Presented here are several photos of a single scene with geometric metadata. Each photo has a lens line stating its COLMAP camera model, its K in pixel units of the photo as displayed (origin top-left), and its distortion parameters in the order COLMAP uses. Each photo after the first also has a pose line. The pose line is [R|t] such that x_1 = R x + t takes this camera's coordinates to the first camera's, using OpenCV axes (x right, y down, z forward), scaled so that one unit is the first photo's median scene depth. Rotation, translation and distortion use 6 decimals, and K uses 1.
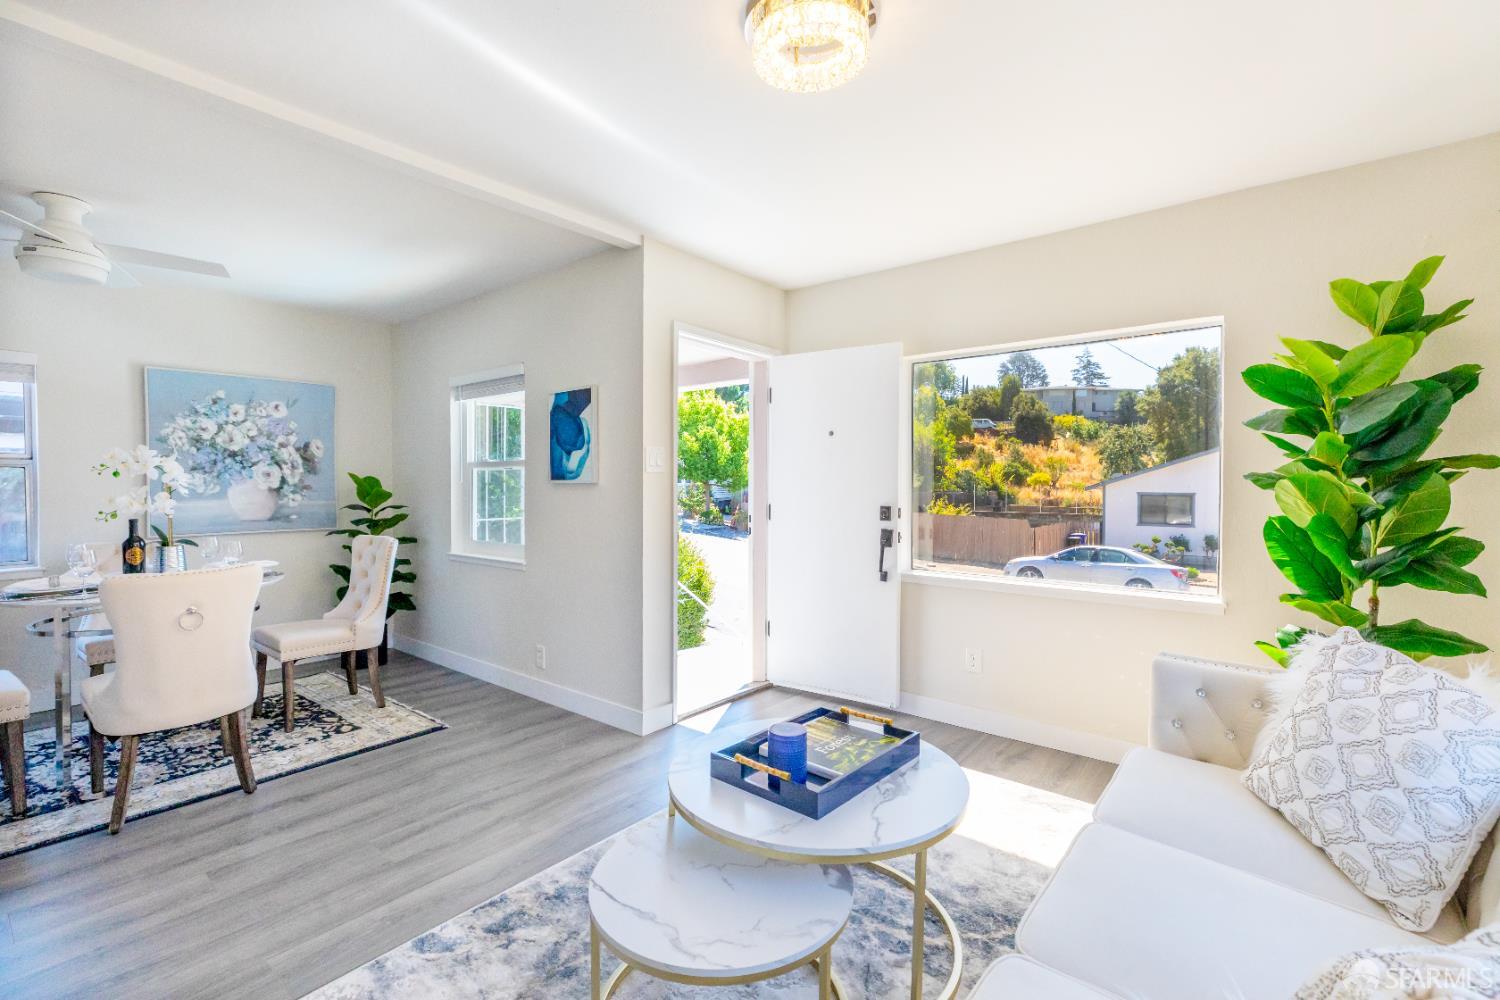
lens RADIAL K [[690.1, 0, 751.2], [0, 690.1, 493.6], [0, 0, 1]] dist [0.000794, 0.000461]
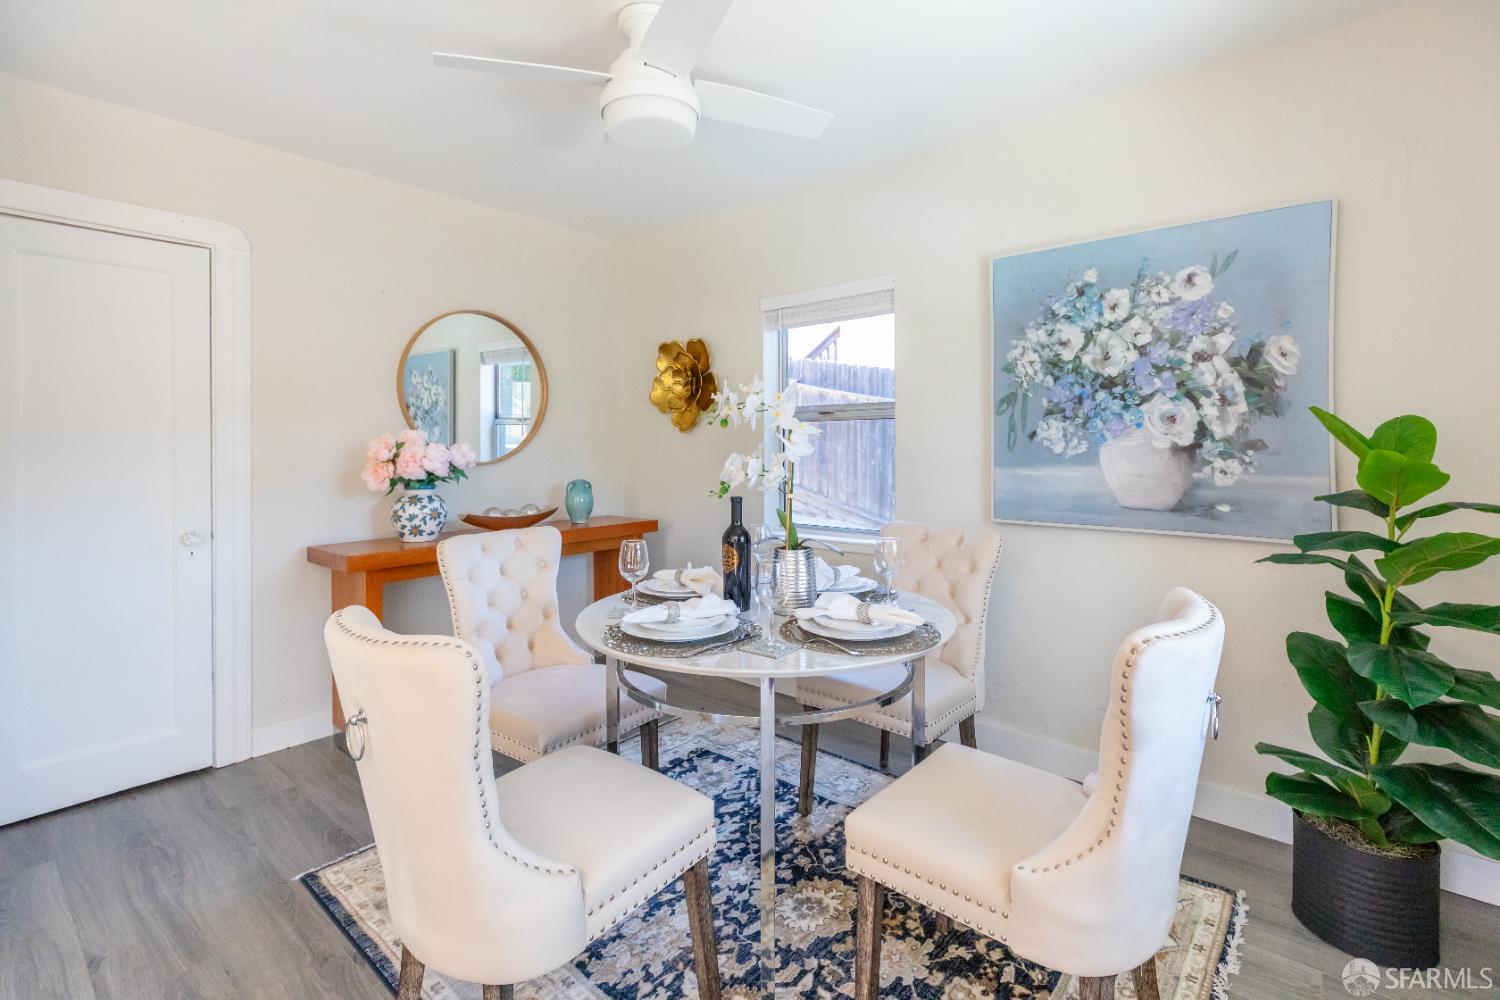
lens RADIAL K [[690.1, 0, 737.2], [0, 690.1, 445.1], [0, 0, 1]] dist [0.000794, 0.000461]
pose [[-0.009772, 0.006480, -0.999931, -0.200558], [-0.013019, 0.999893, 0.006607, -0.007886], [0.999867, 0.013083, -0.009687, 0.696144]]
